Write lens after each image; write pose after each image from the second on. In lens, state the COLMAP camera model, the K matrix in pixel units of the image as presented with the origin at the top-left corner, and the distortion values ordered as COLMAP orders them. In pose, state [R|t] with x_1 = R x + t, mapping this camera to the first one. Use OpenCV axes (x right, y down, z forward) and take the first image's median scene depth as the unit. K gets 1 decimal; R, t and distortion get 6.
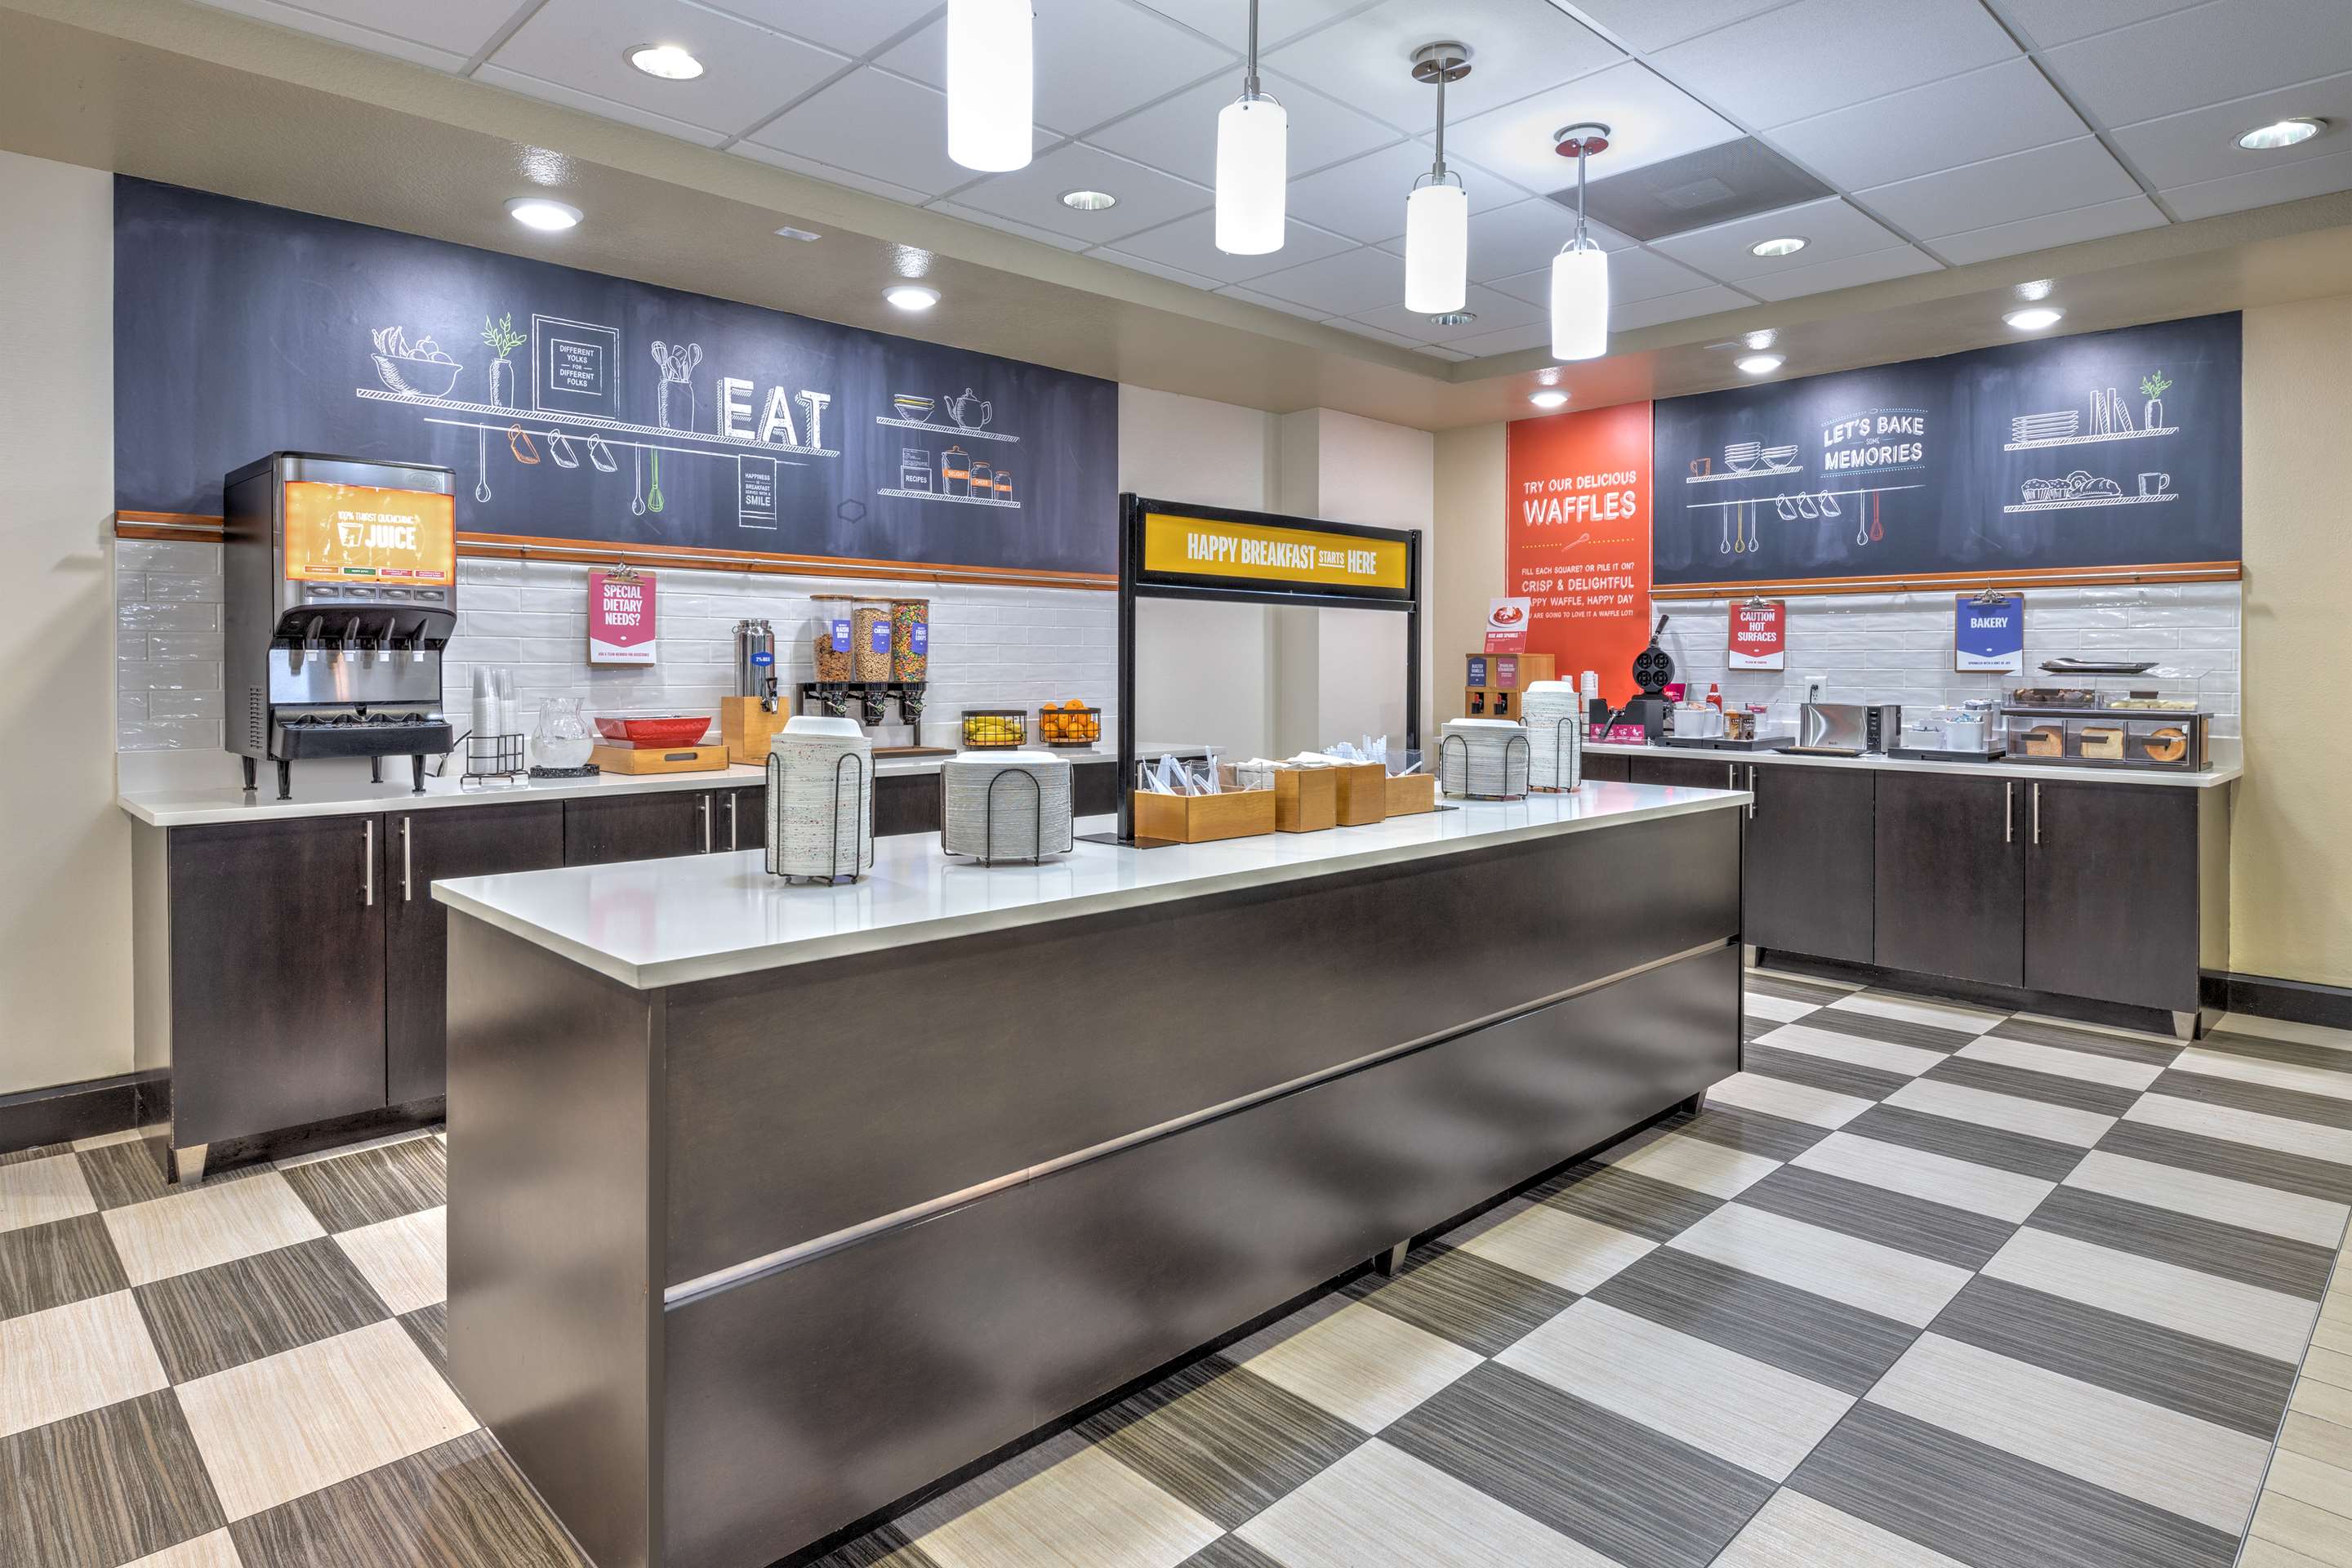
lens RADIAL K [[1279.9, 0, 1180.4], [0, 1279.9, 679.0], [0, 0, 1]] dist [0.017469, -0.000080]
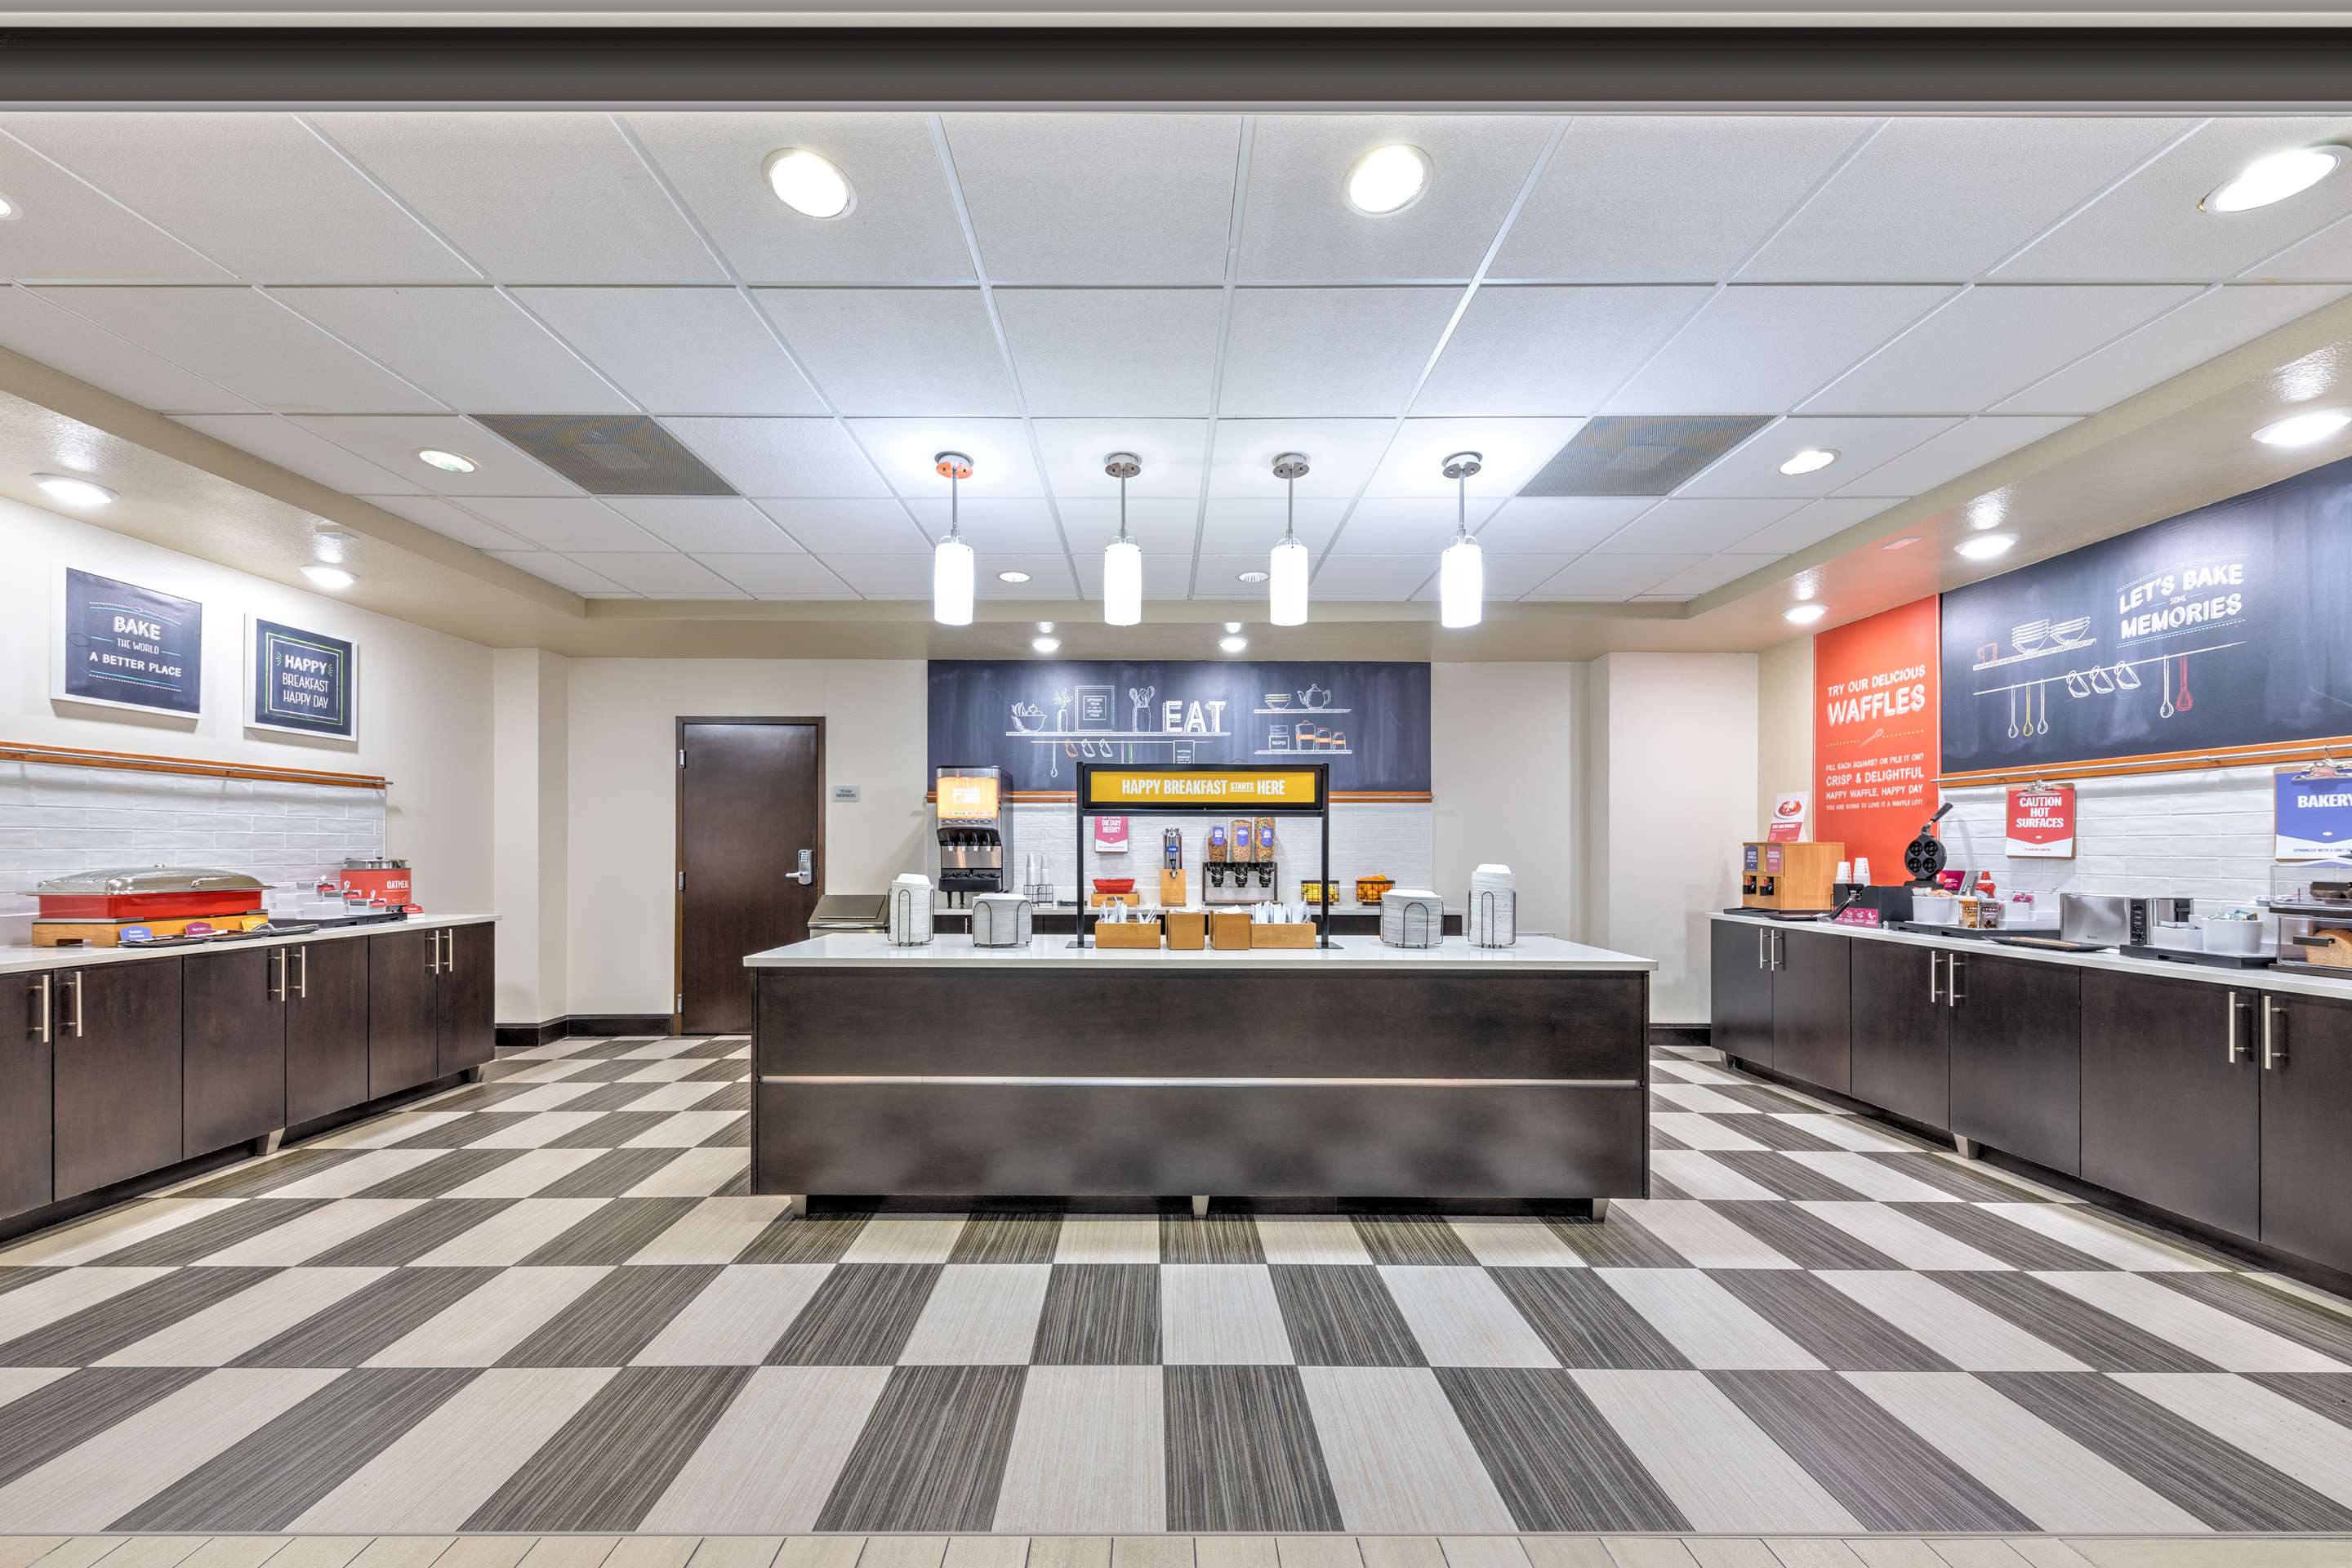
lens RADIAL K [[831.7, 0, 1143.0], [0, 831.7, 849.3], [0, 0, 1]] dist [0.000495, -0.000101]
pose [[0.706063, -0.002054, -0.708146, 0.433059], [-0.007885, 0.999911, -0.010763, -0.001301], [0.708105, 0.013183, 0.705984, 0.092490]]
